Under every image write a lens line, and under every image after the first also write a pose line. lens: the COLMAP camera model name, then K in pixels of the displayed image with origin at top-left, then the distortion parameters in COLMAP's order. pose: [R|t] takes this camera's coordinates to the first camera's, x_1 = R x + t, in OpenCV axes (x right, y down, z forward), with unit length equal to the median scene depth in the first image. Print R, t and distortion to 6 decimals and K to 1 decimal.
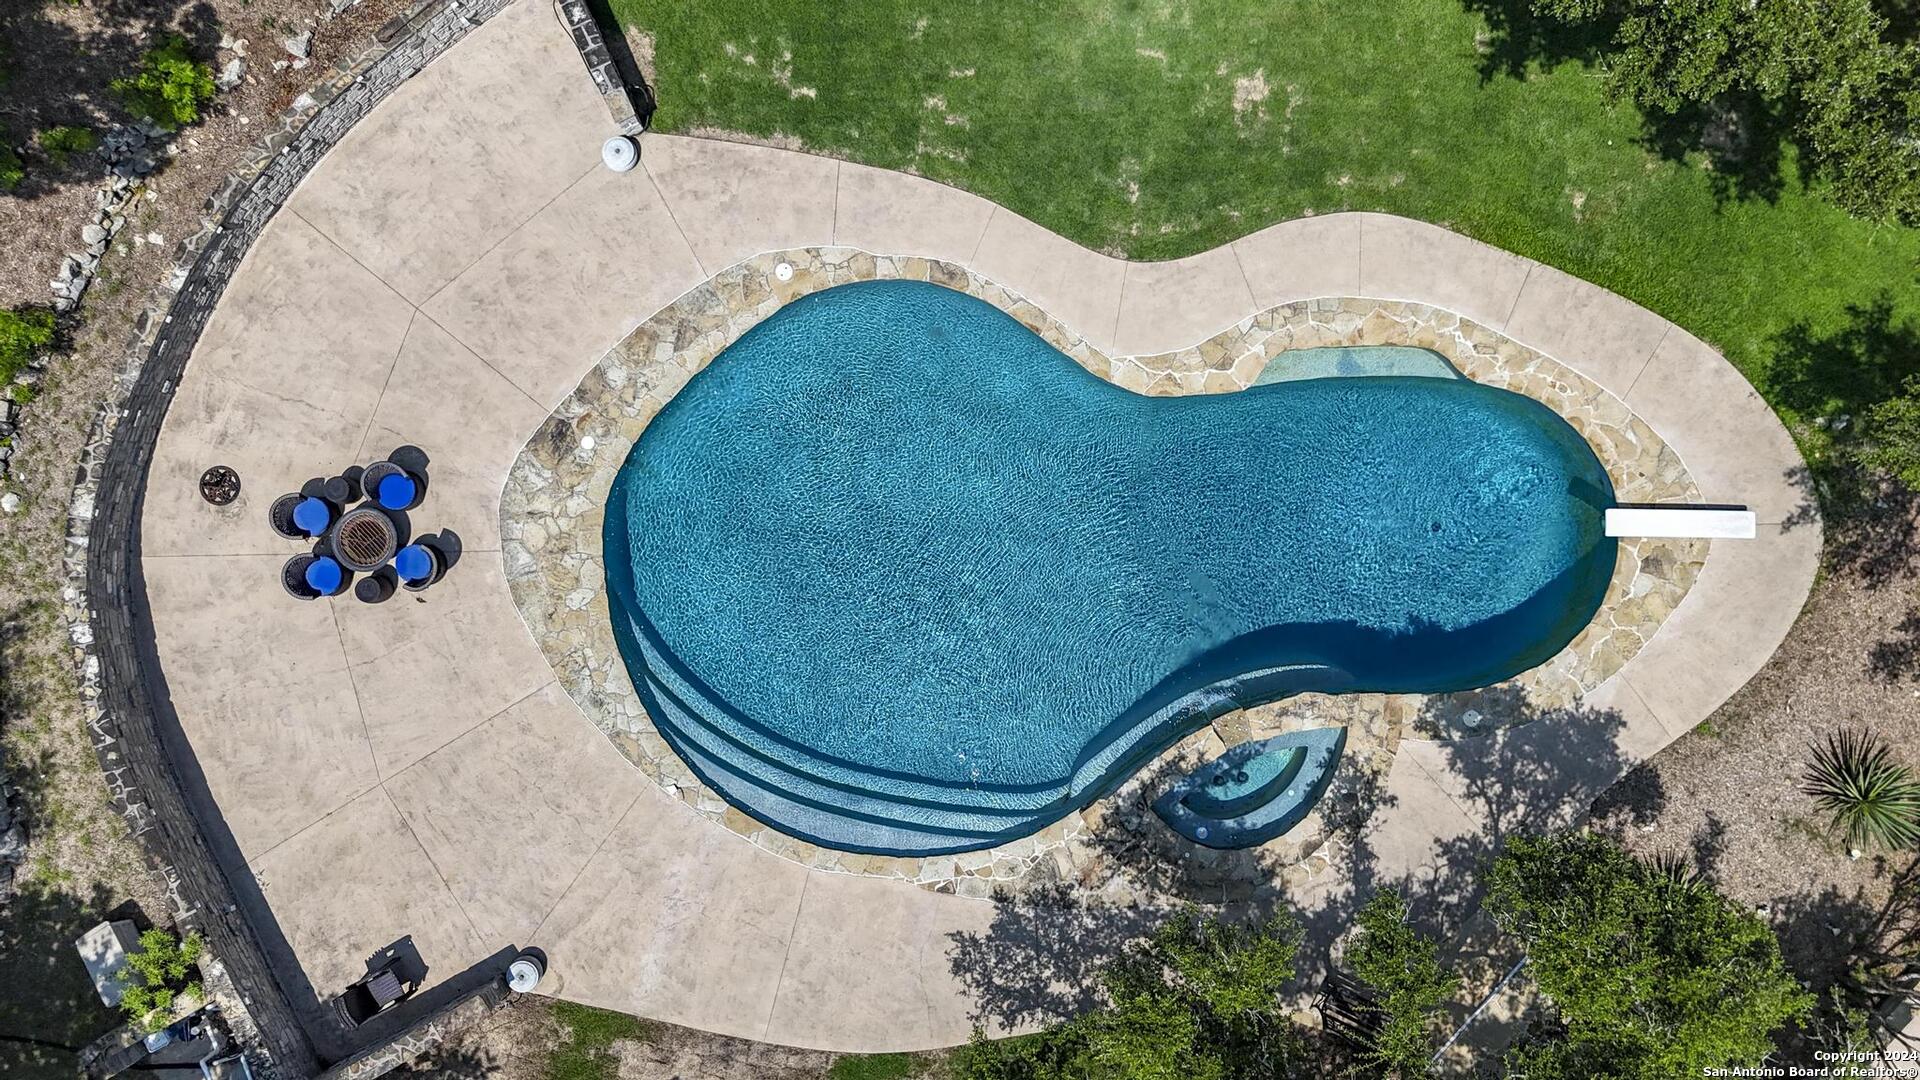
lens RADIAL K [[1398.3, 0, 863.8], [0, 1398.3, 536.6], [0, 0, 1]] dist [0.022355, -0.006145]
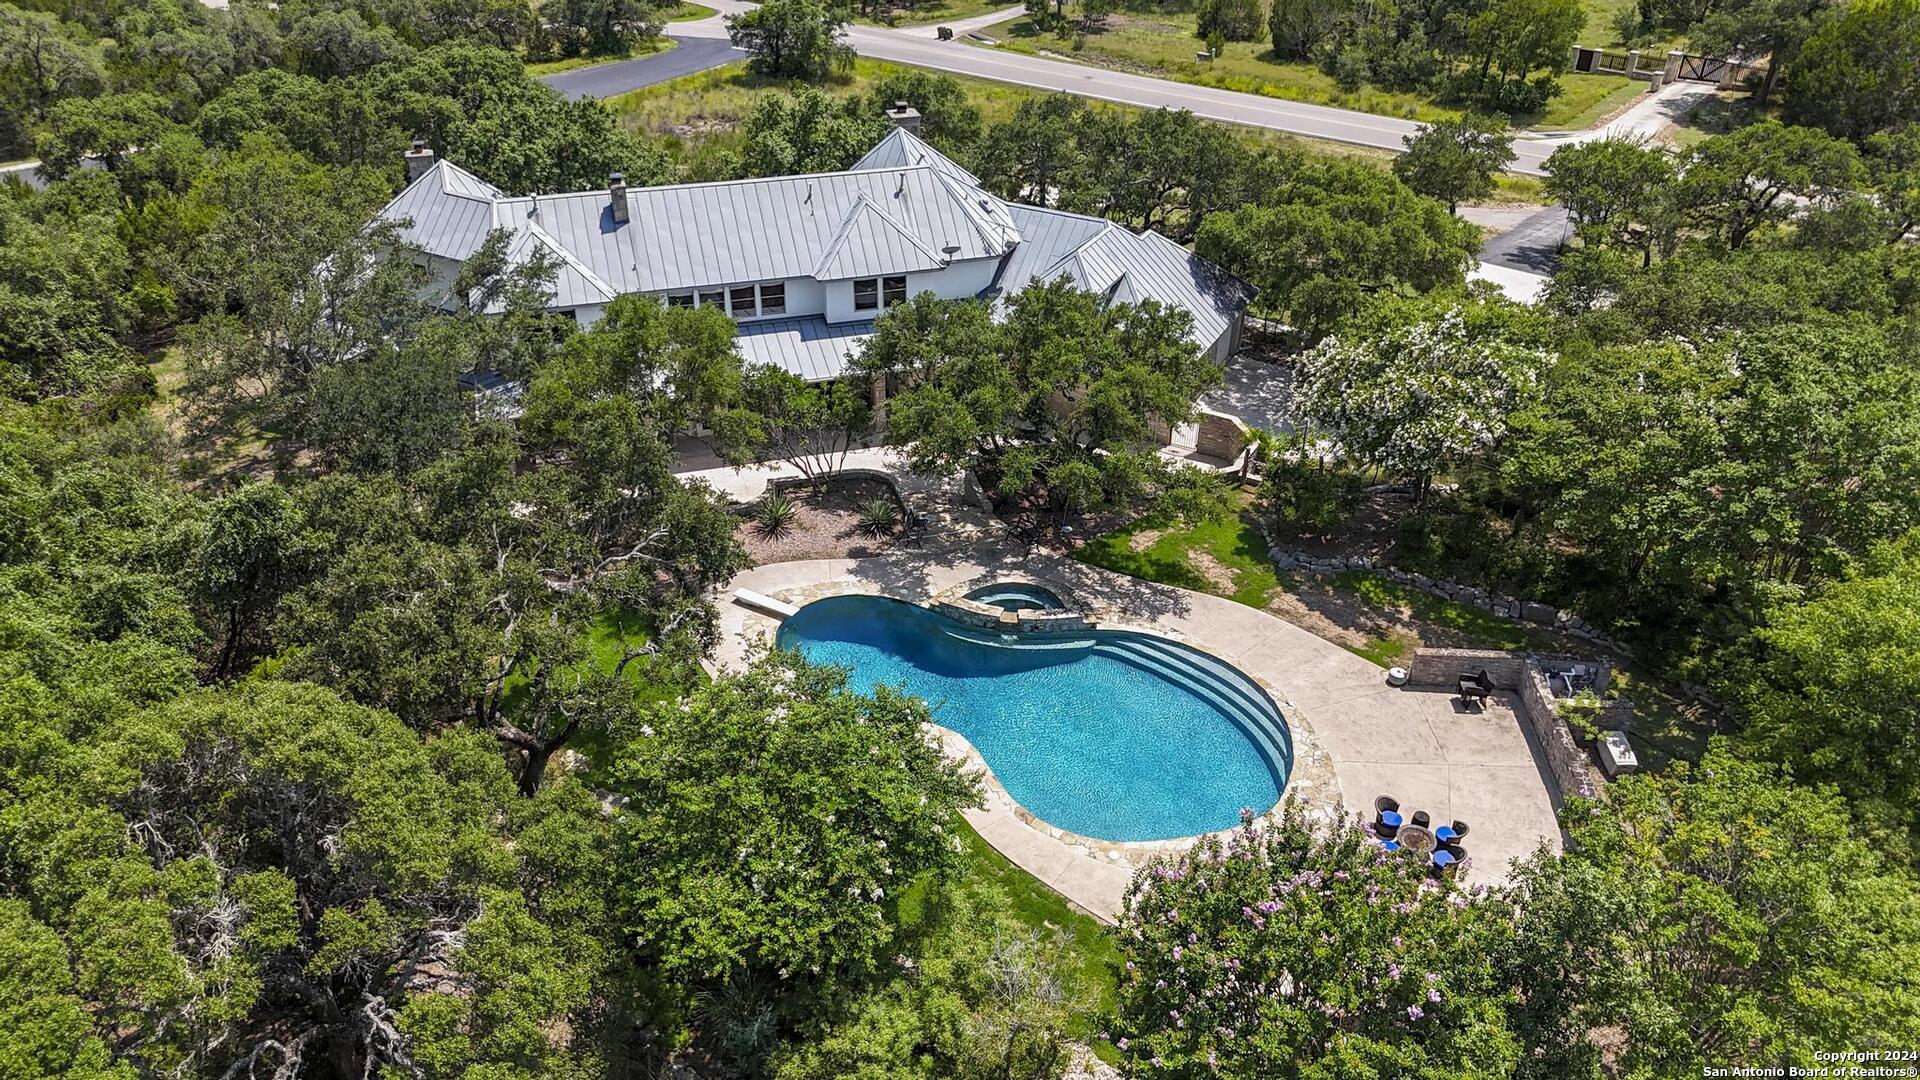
lens RADIAL K [[1370.1, 0, 1016.2], [0, 1370.1, 546.8], [0, 0, 1]] dist [0.040807, -0.001247]
pose [[-0.866239, -0.294060, 0.403930, -0.490198], [0.498211, -0.447484, 0.742660, -1.240733], [-0.037634, 0.844563, 0.534132, -0.121168]]
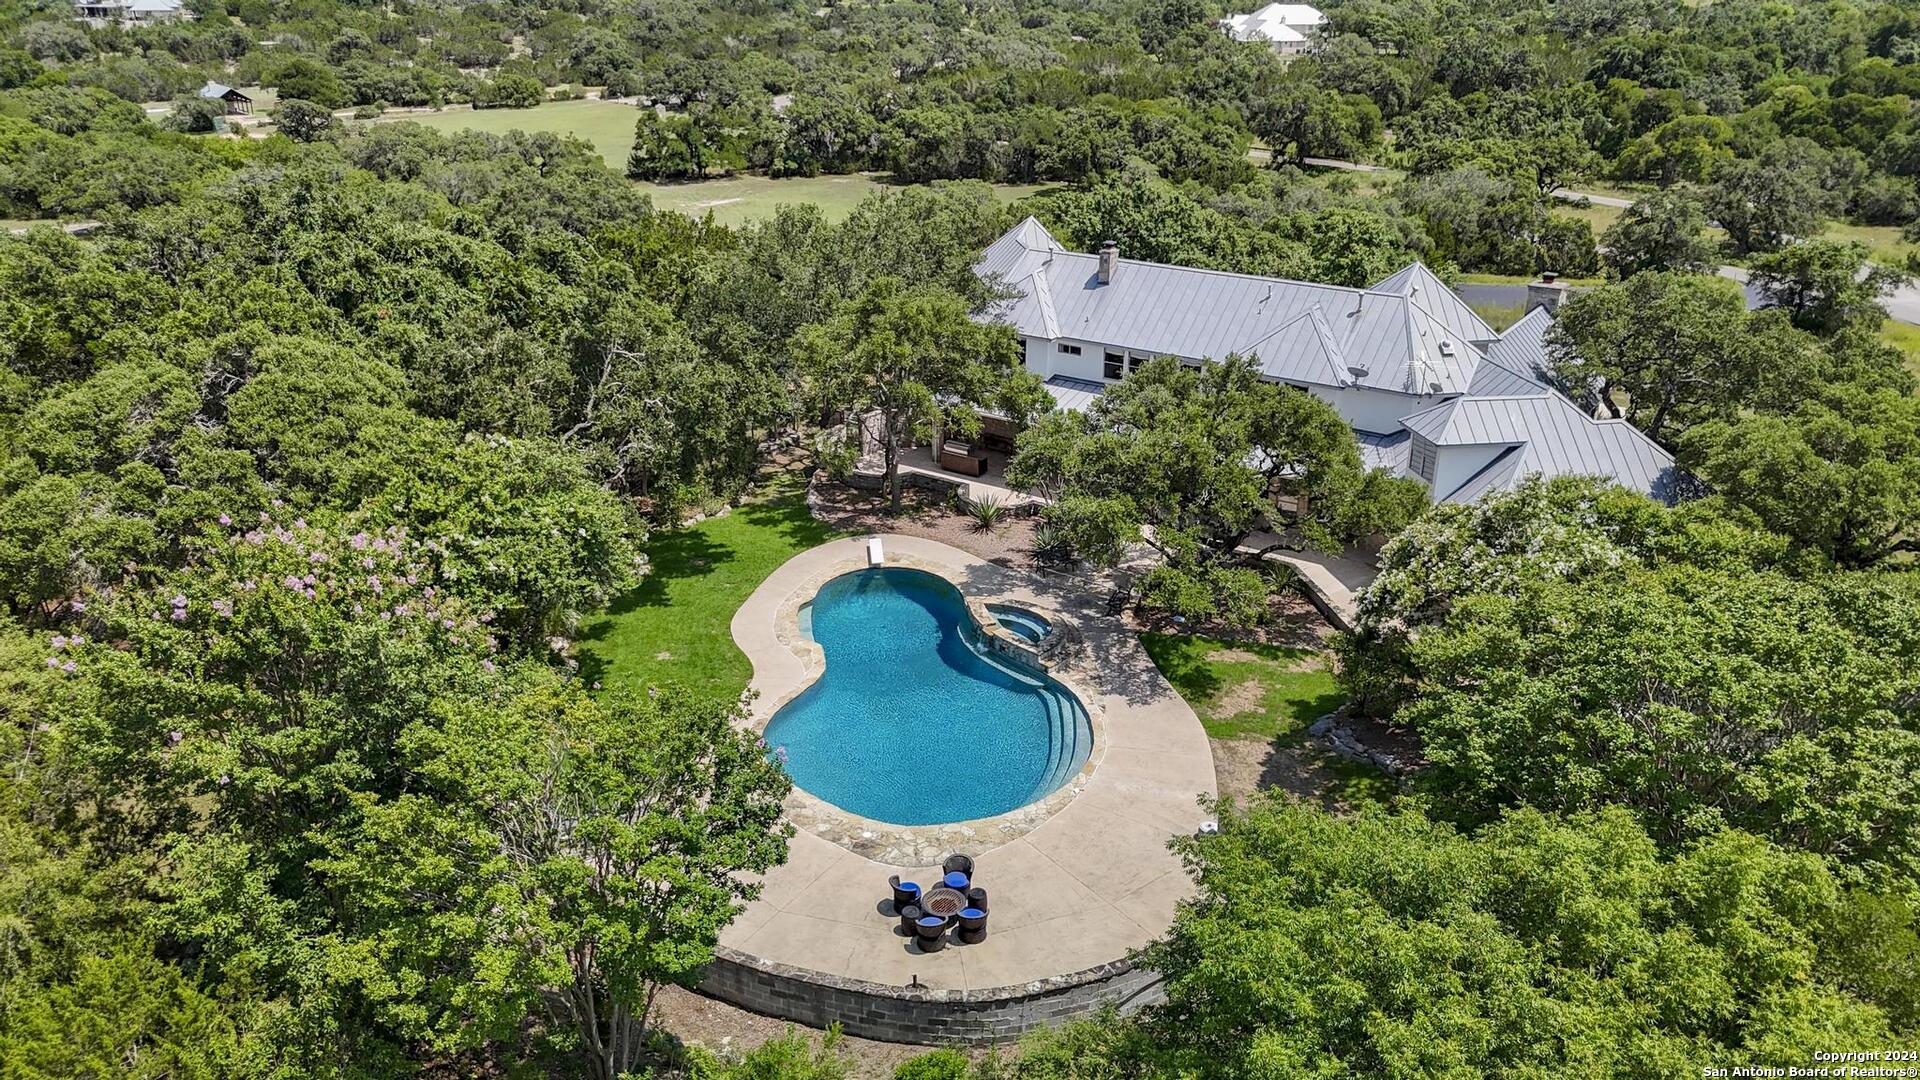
lens RADIAL K [[1441.4, 0, 960.0], [0, 1441.4, 540.0], [0, 0, 1]] dist [0.004441, -0.004413]
pose [[-0.105013, -0.383612, 0.917504, -1.536845], [0.994354, -0.026379, 0.102780, -0.115480], [-0.015225, 0.923118, 0.384216, 0.094085]]
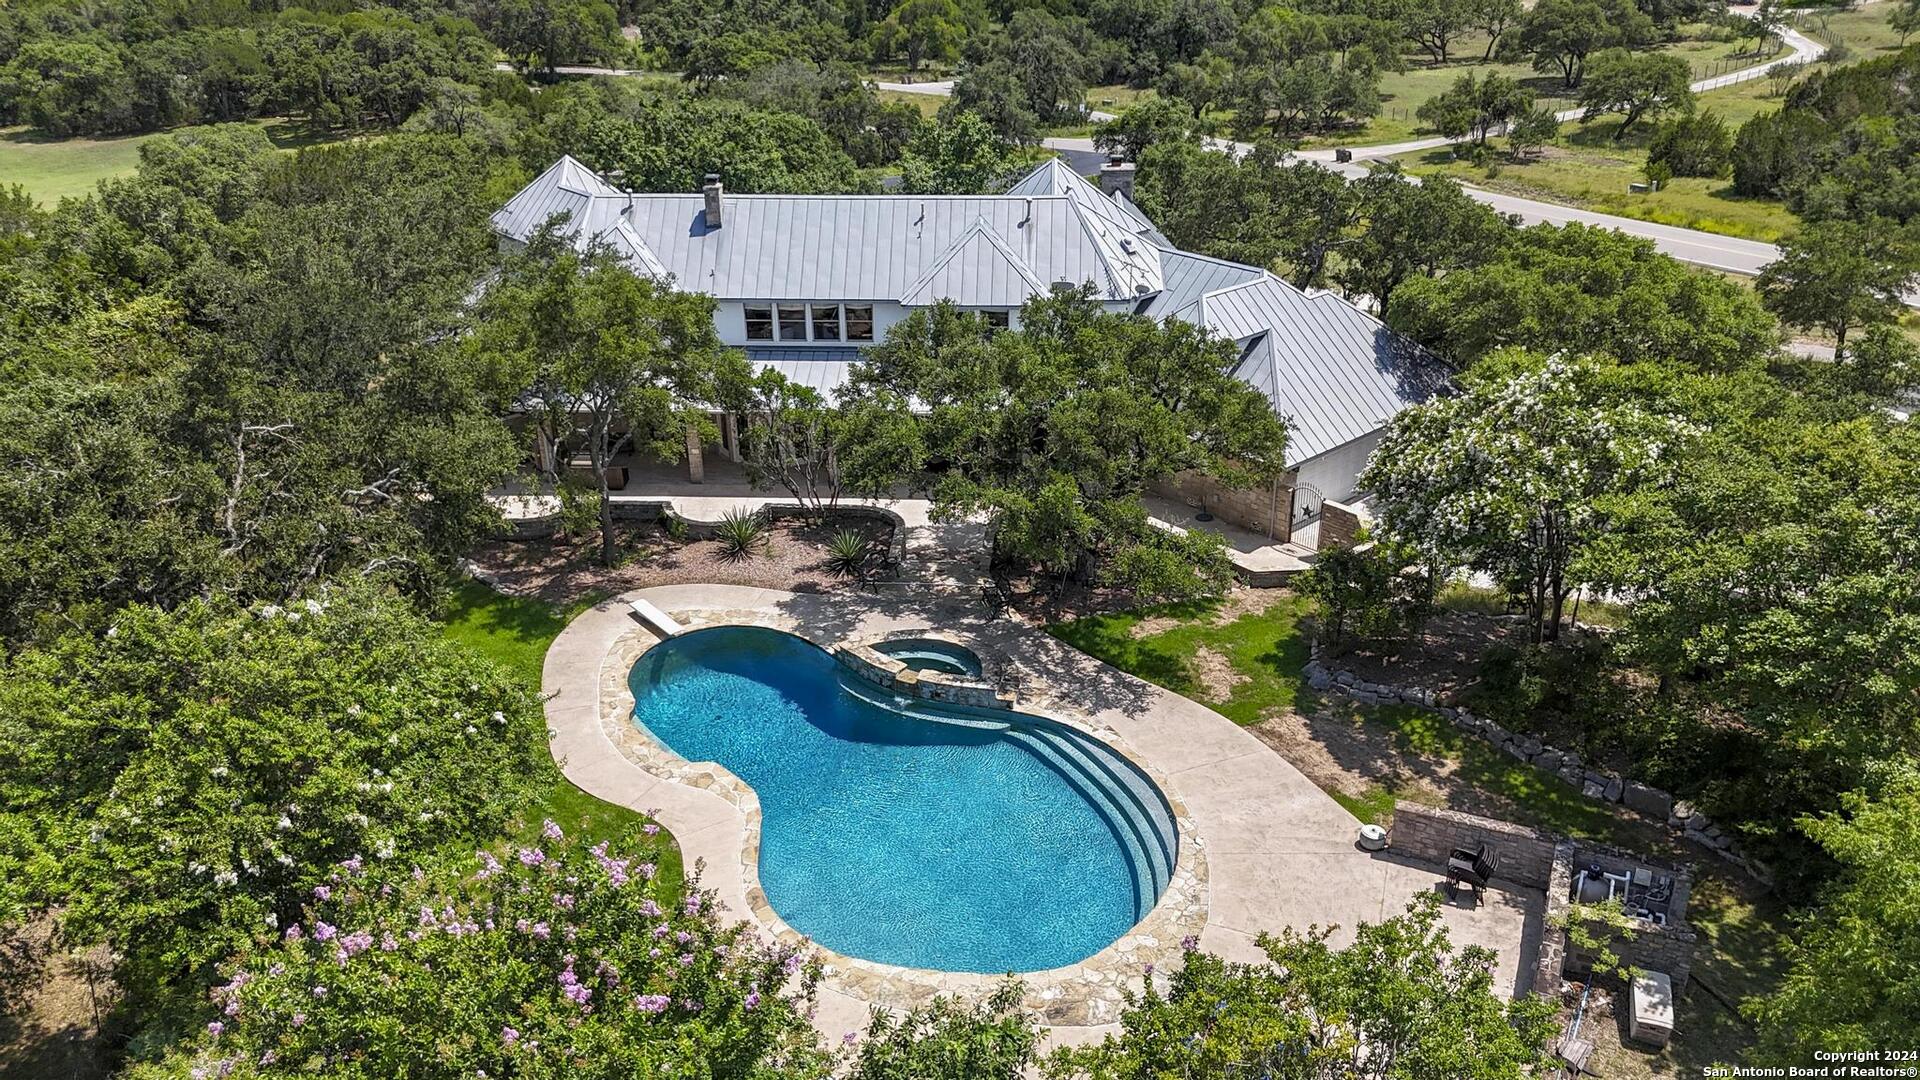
lens RADIAL K [[1459.5, 0, 995.2], [0, 1459.5, 541.1], [0, 0, 1]] dist [0.023146, -0.008260]
pose [[-0.635611, -0.337075, 0.694535, -0.876316], [0.771938, -0.265280, 0.577701, -0.691831], [-0.010482, 0.903331, 0.428816, 0.151509]]
